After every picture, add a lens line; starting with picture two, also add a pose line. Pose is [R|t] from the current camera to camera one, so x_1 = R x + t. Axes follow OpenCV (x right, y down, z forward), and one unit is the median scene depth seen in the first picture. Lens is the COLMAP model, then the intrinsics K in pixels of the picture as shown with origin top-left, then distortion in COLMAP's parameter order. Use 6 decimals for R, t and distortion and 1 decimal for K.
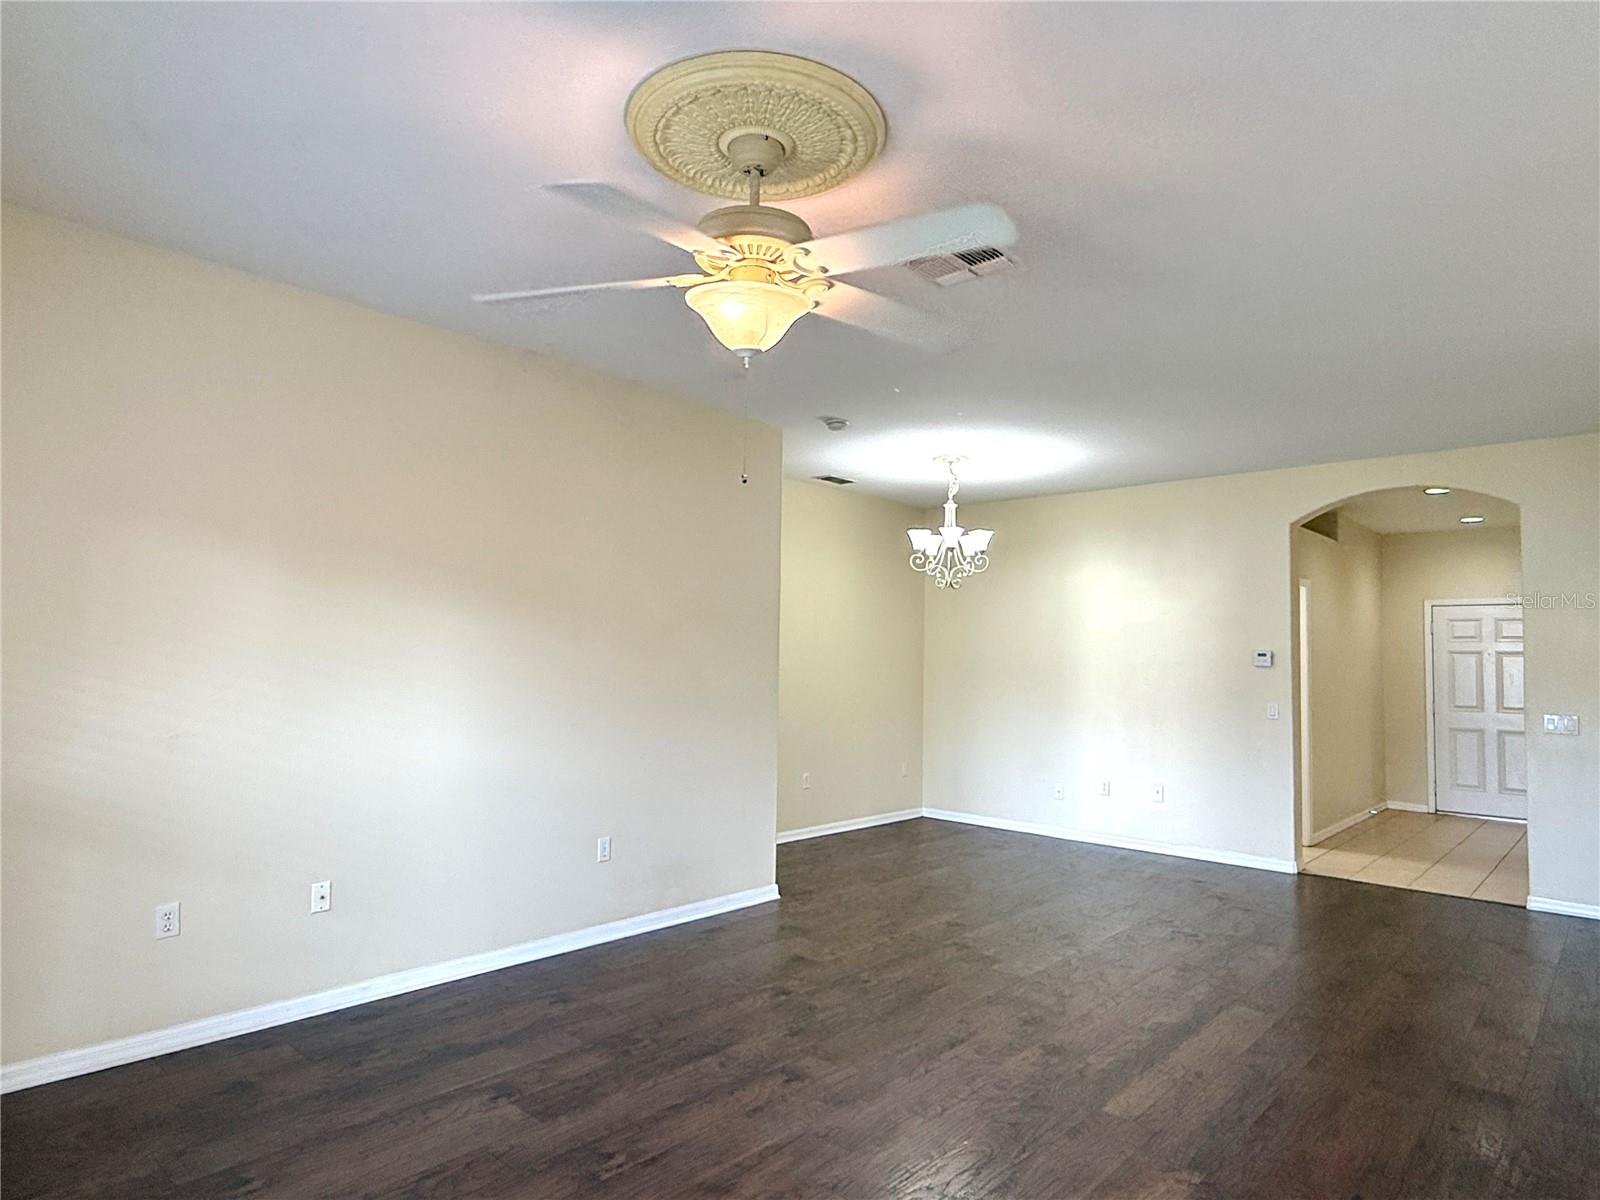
lens RADIAL K [[945.2, 0, 802.5], [0, 945.2, 609.7], [0, 0, 1]] dist [0.005334, 0.001011]
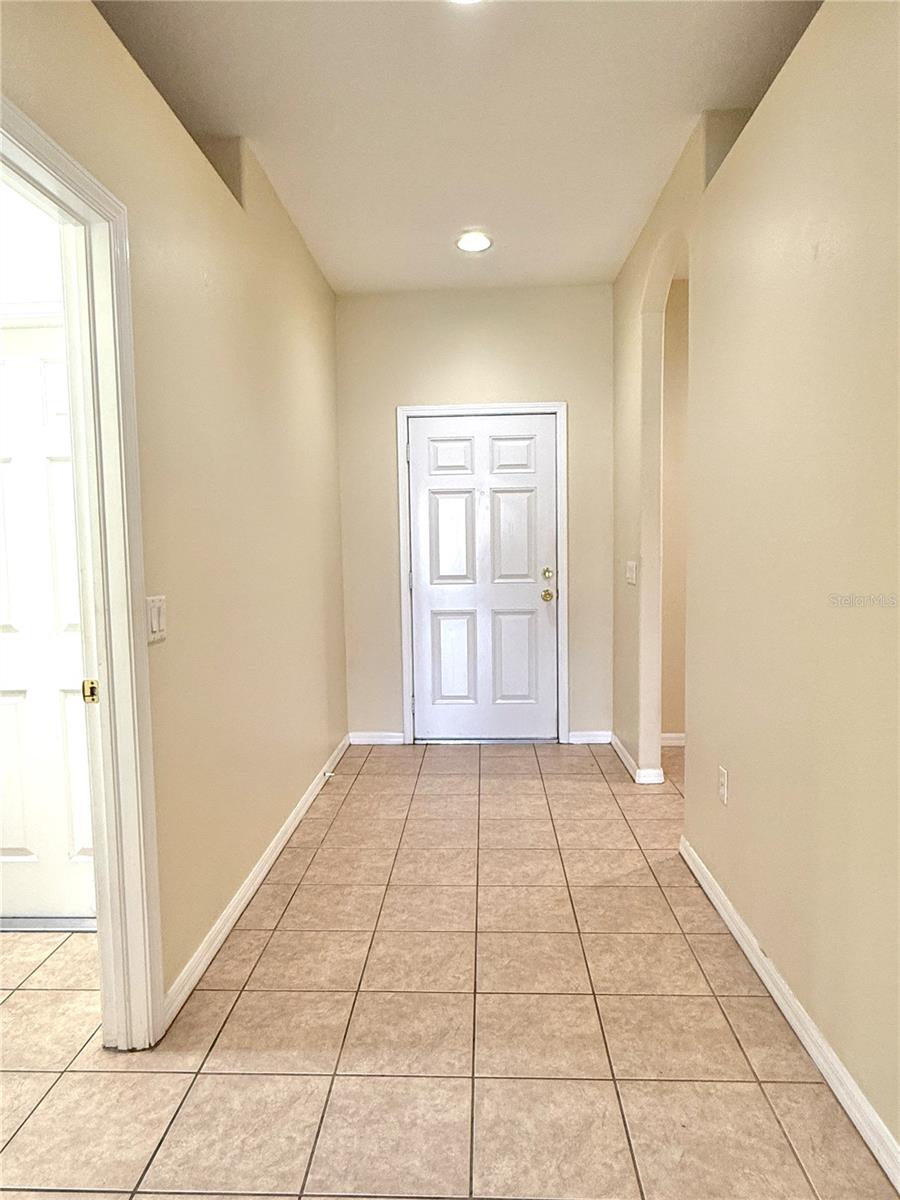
lens RADIAL K [[757.6, 0, 448.8], [0, 757.6, 603.7], [0, 0, 1]] dist [0.004645, 0.000761]
pose [[0.755212, -0.077687, 0.650861, 0.359226], [-0.011431, 0.991240, 0.131579, 0.052951], [-0.655381, -0.106810, 0.747708, 0.610630]]
